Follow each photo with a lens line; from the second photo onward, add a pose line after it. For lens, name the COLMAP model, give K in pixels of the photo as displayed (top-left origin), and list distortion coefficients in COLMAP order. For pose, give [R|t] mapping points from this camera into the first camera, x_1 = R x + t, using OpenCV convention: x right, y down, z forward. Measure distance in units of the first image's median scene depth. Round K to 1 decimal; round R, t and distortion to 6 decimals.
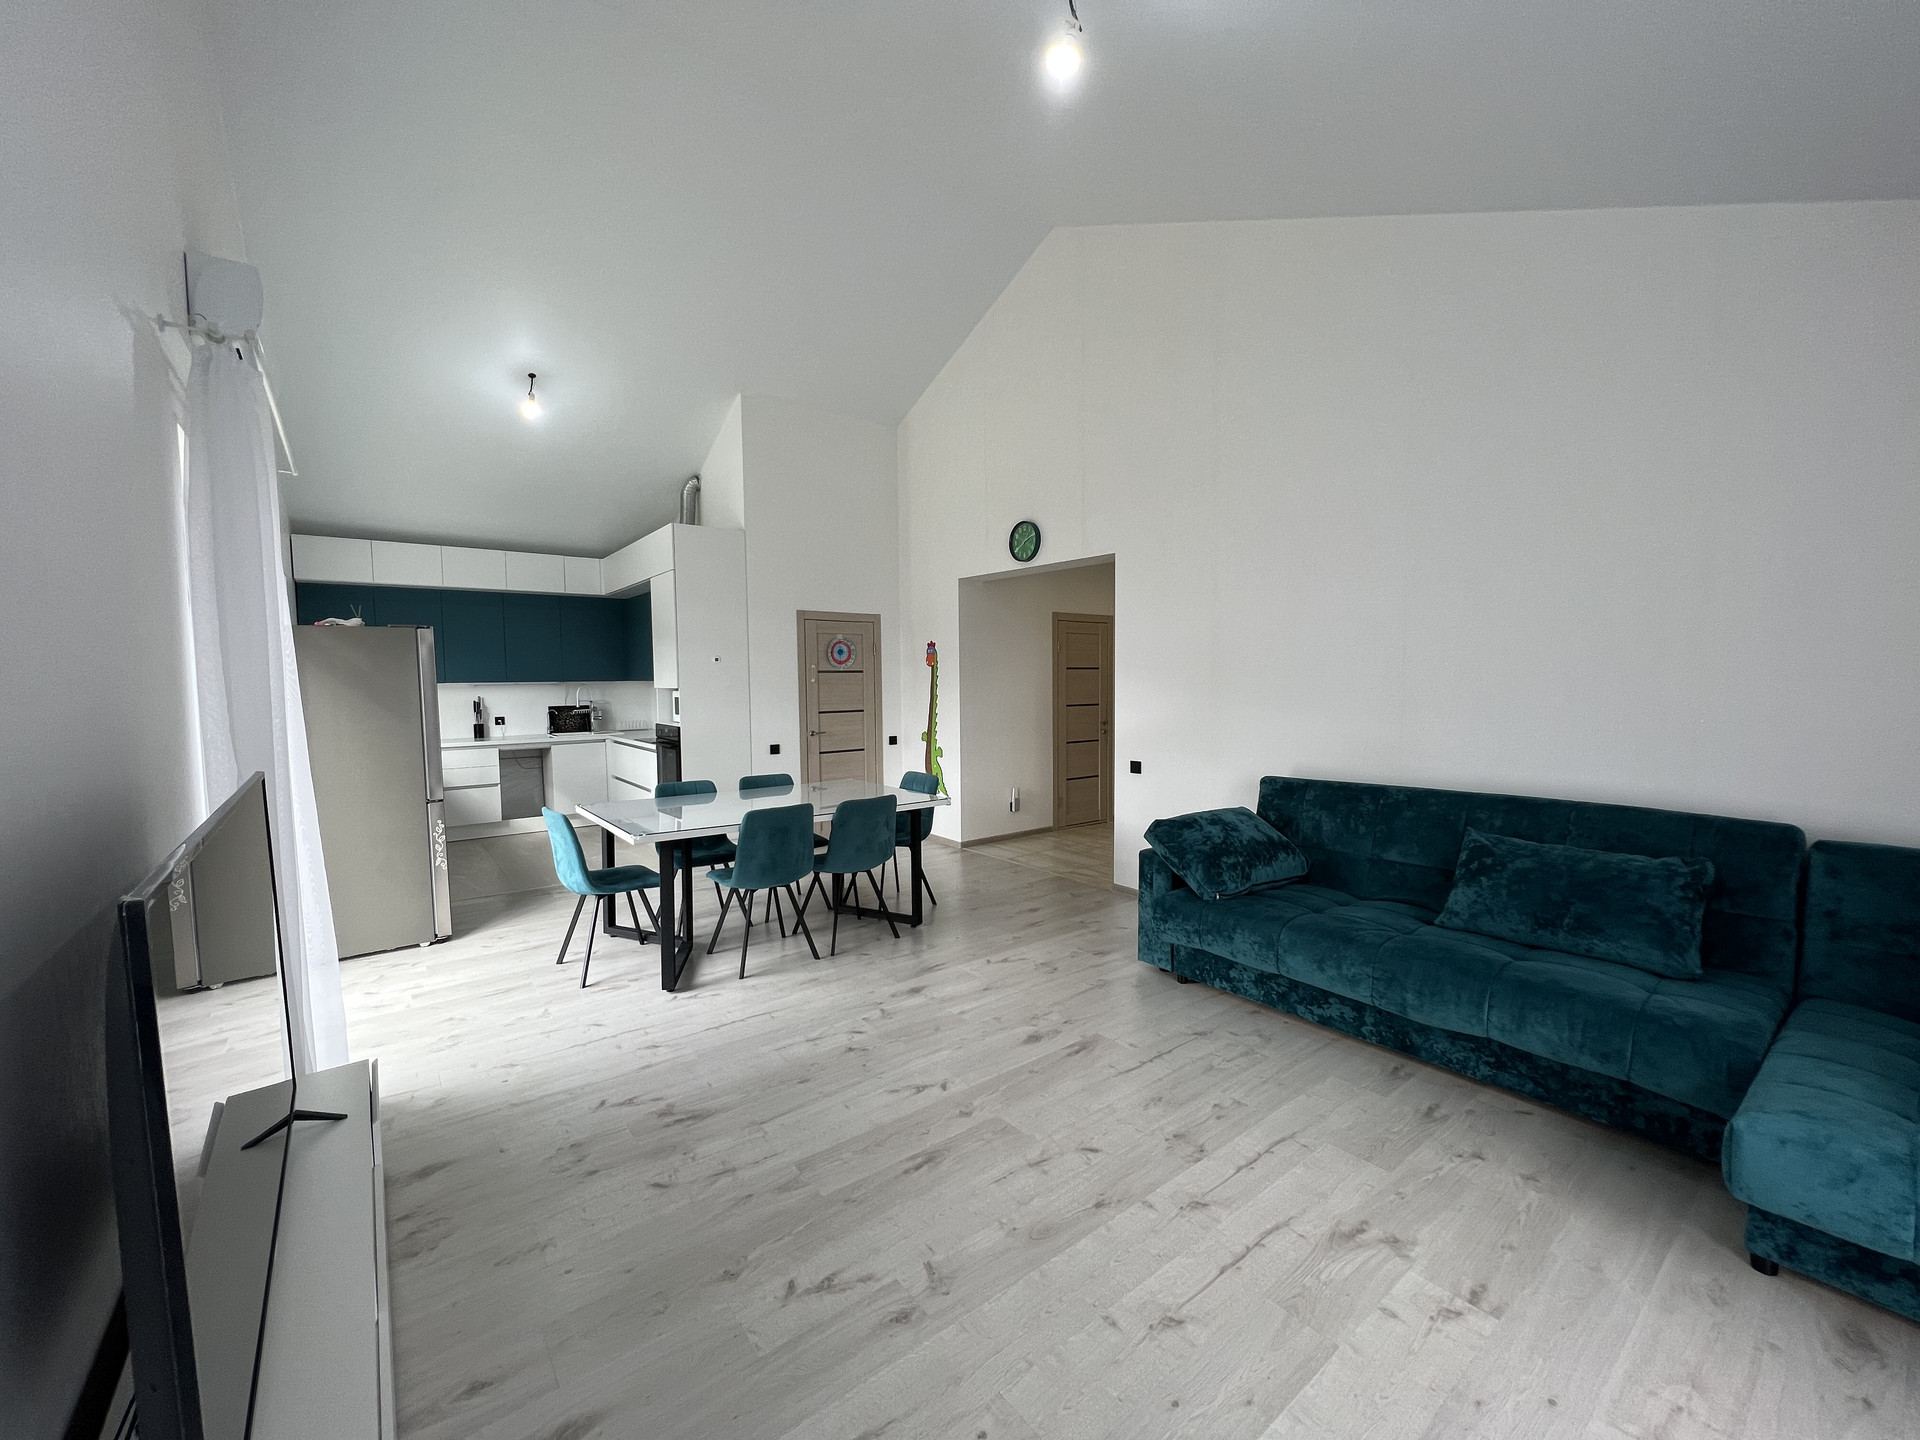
lens RADIAL K [[767.6, 0, 957.6], [0, 767.6, 725.4], [0, 0, 1]] dist [-0.002548, 0.000771]
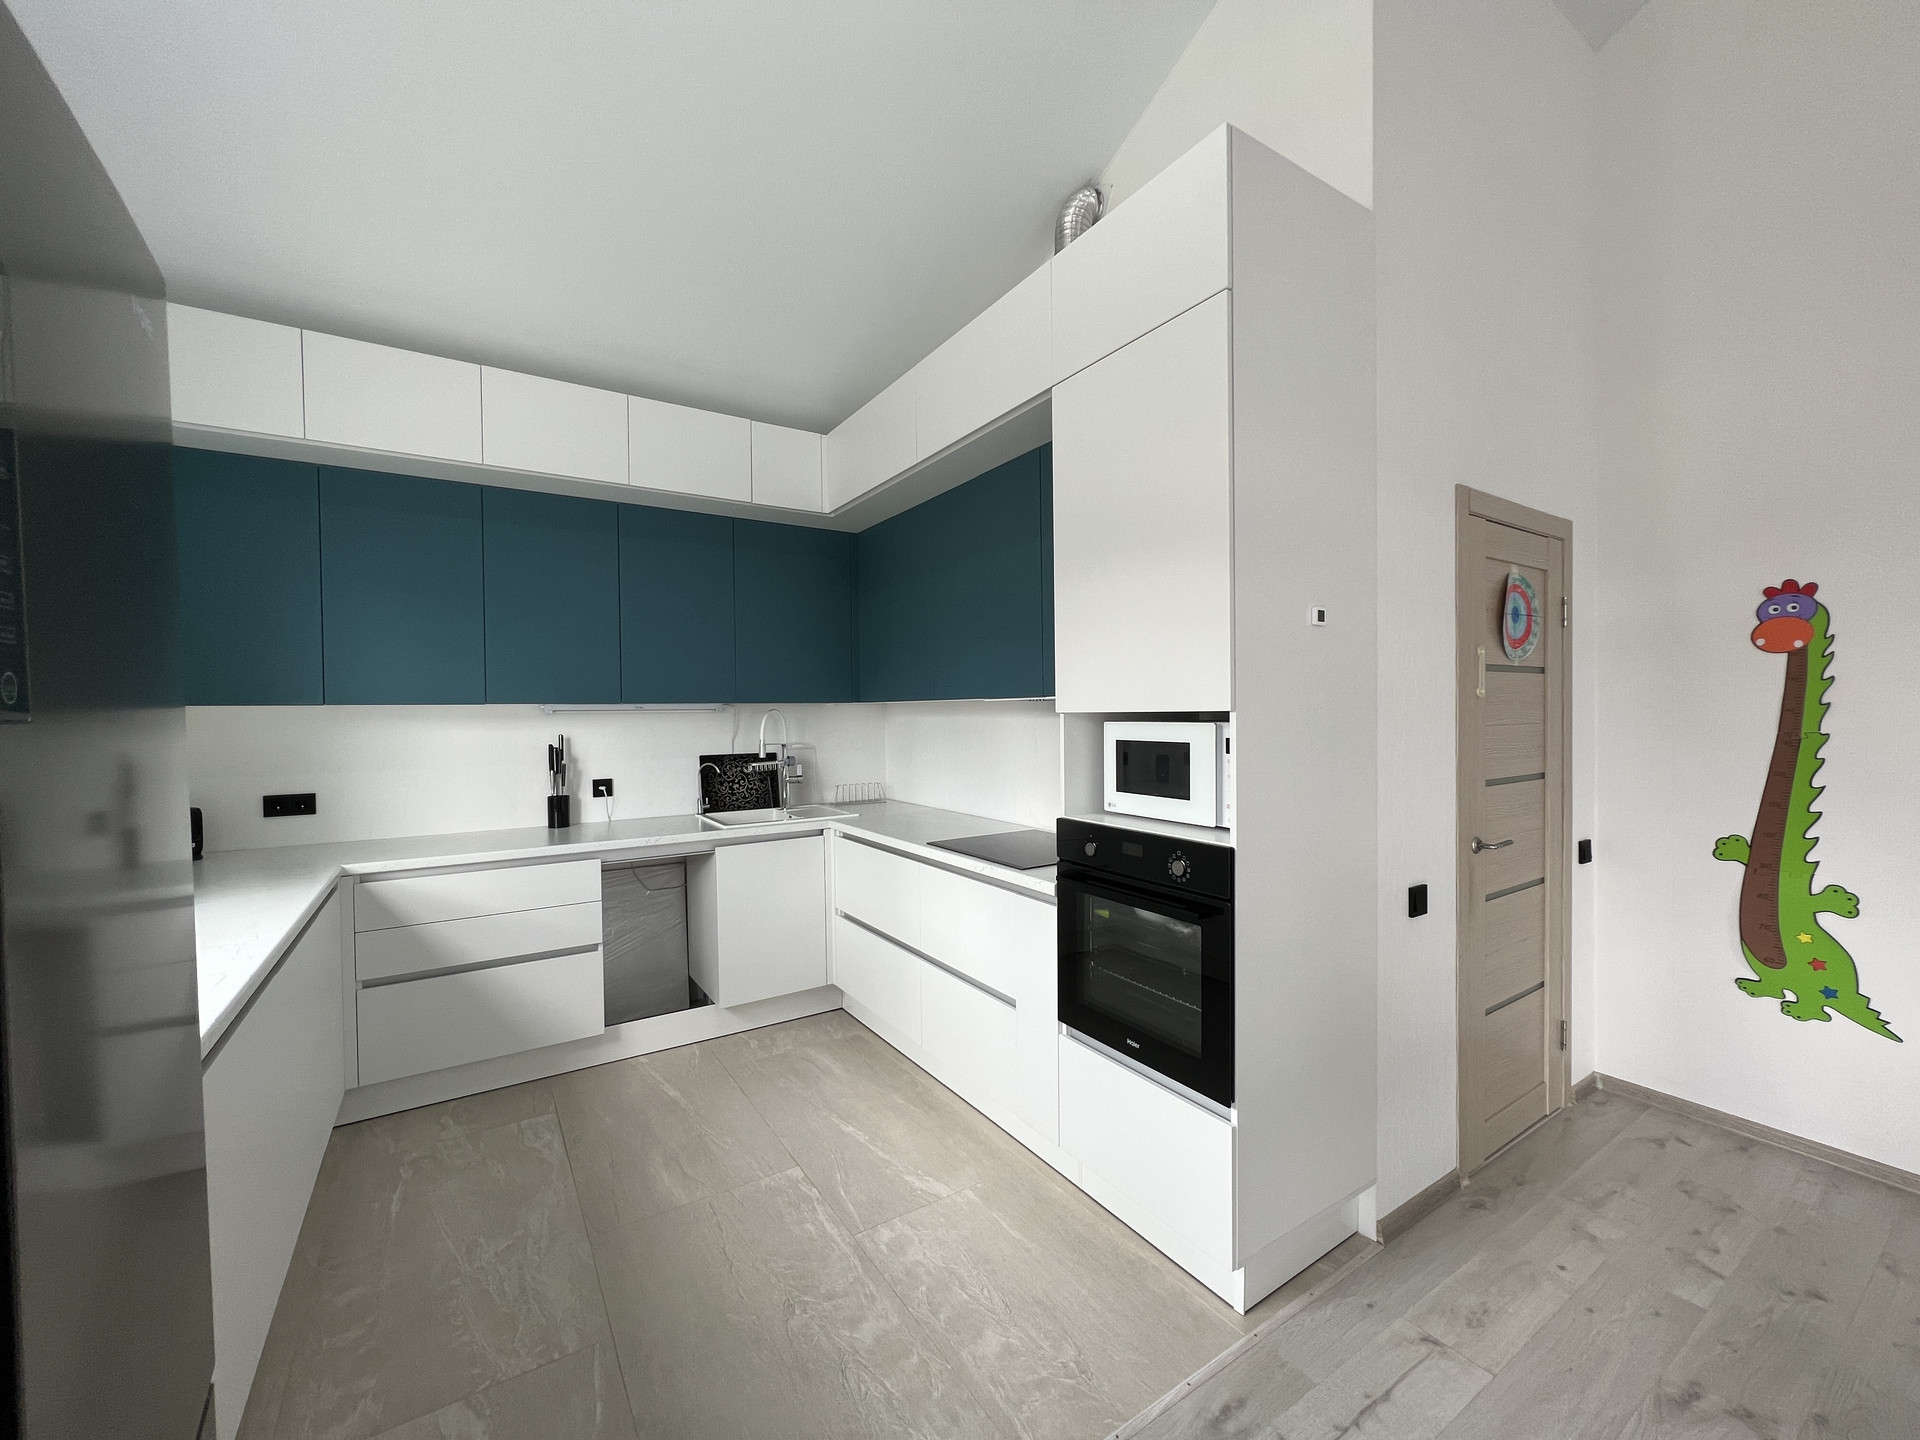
lens RADIAL K [[767.6, 0, 960.9], [0, 767.6, 725.0], [0, 0, 1]] dist [-0.002548, 0.000771]
pose [[0.996488, 0.000525, -0.083736, -0.379897], [-0.004455, 0.998897, -0.046748, -0.025603], [0.083620, 0.046957, 0.995391, 0.616566]]
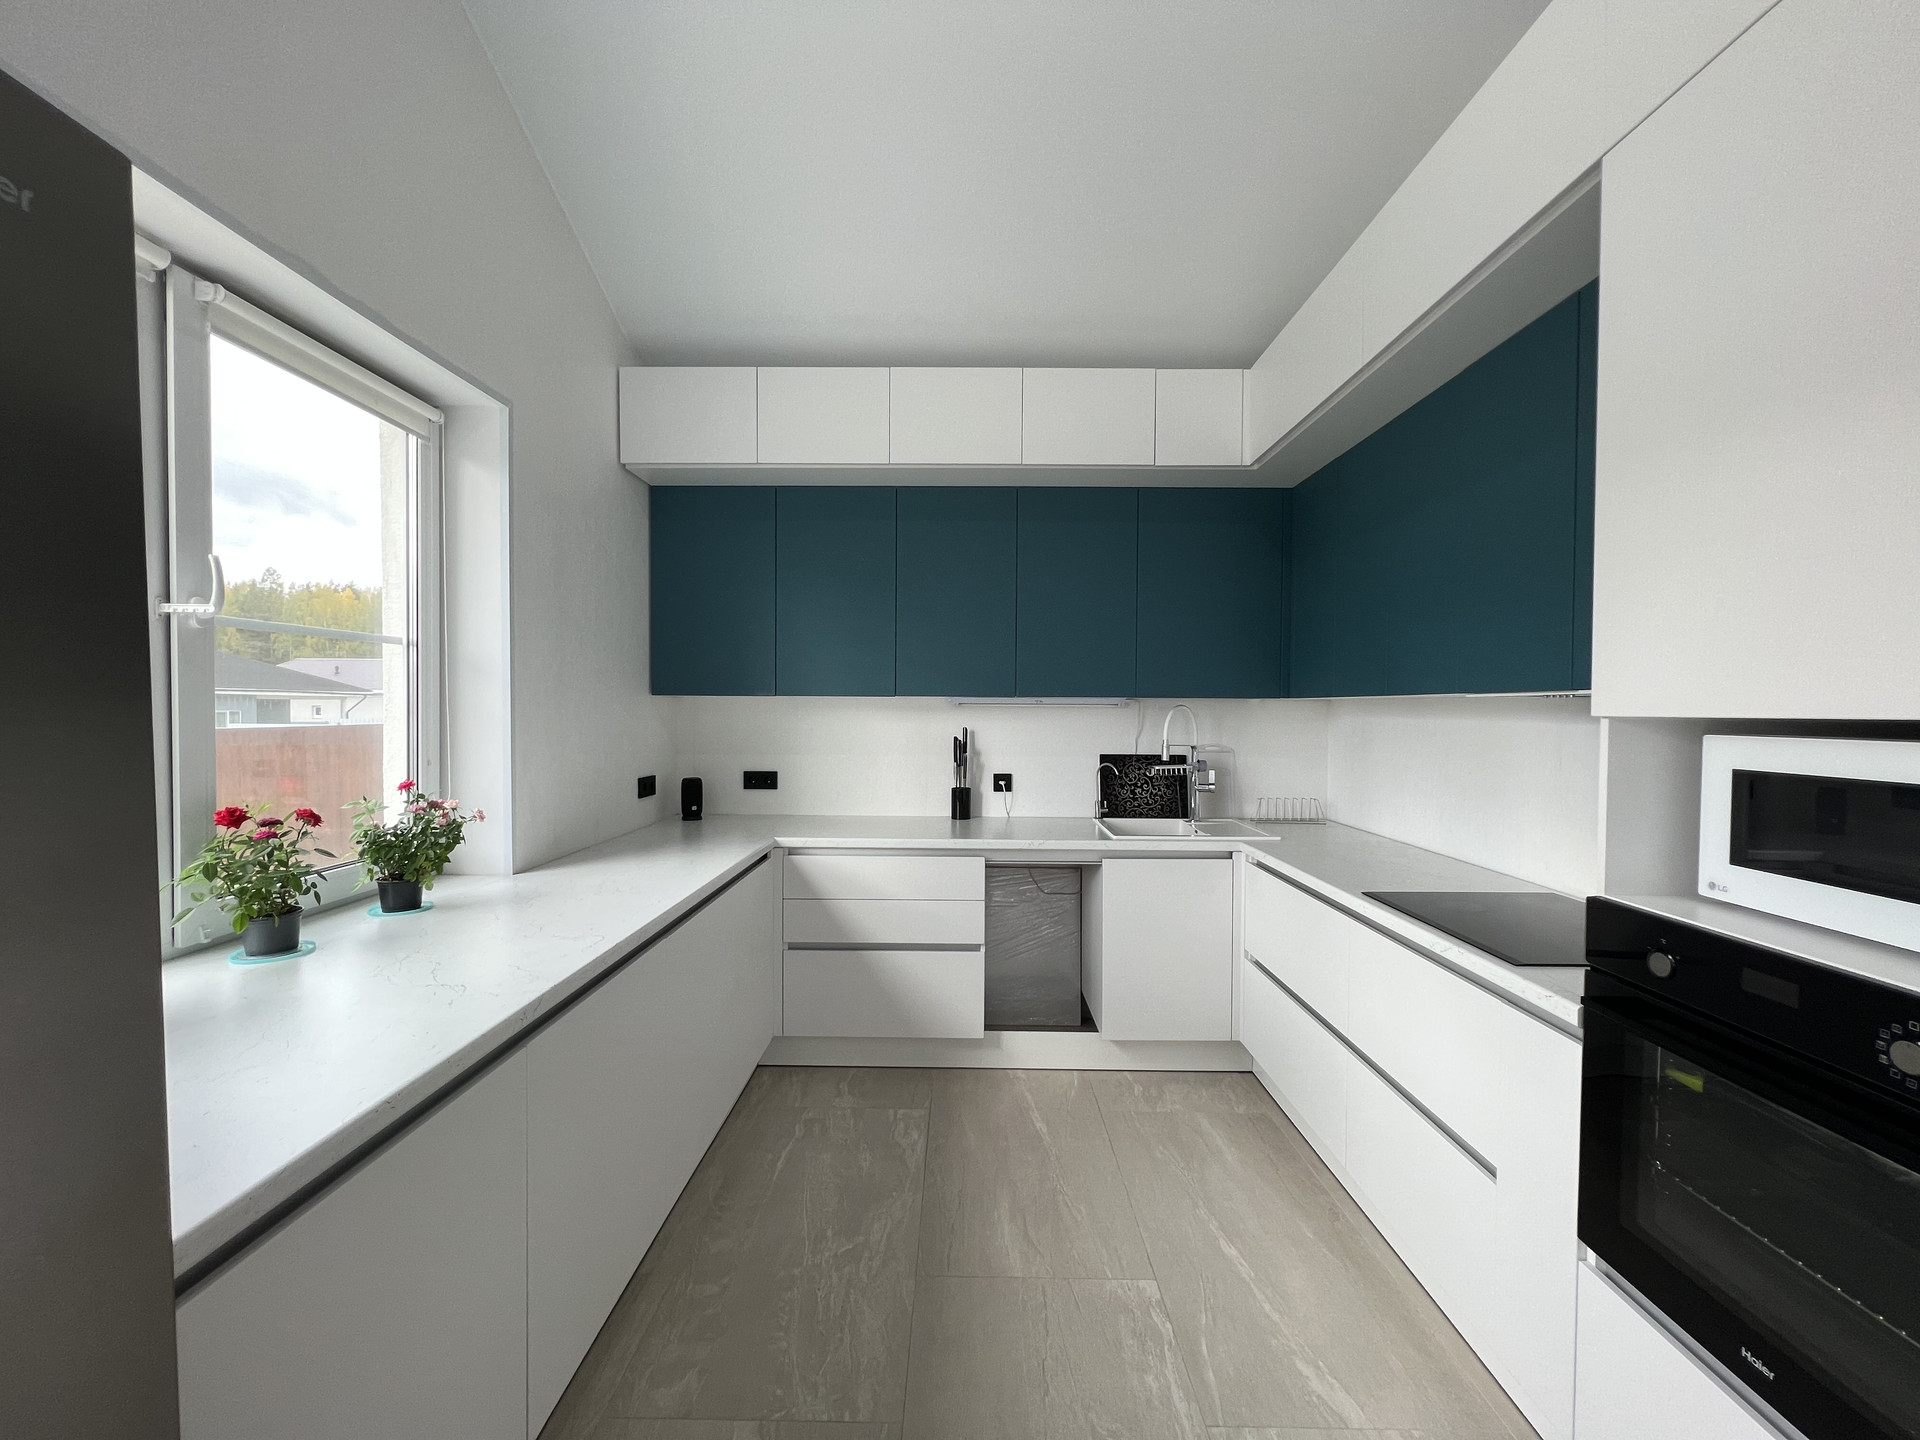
lens RADIAL K [[767.6, 0, 959.1], [0, 767.6, 724.6], [0, 0, 1]] dist [-0.002548, 0.000771]
pose [[0.782880, 0.027862, -0.621549, -0.371856], [-0.054524, 0.998226, -0.023929, -0.030912], [0.619779, 0.052623, 0.783010, 0.694286]]
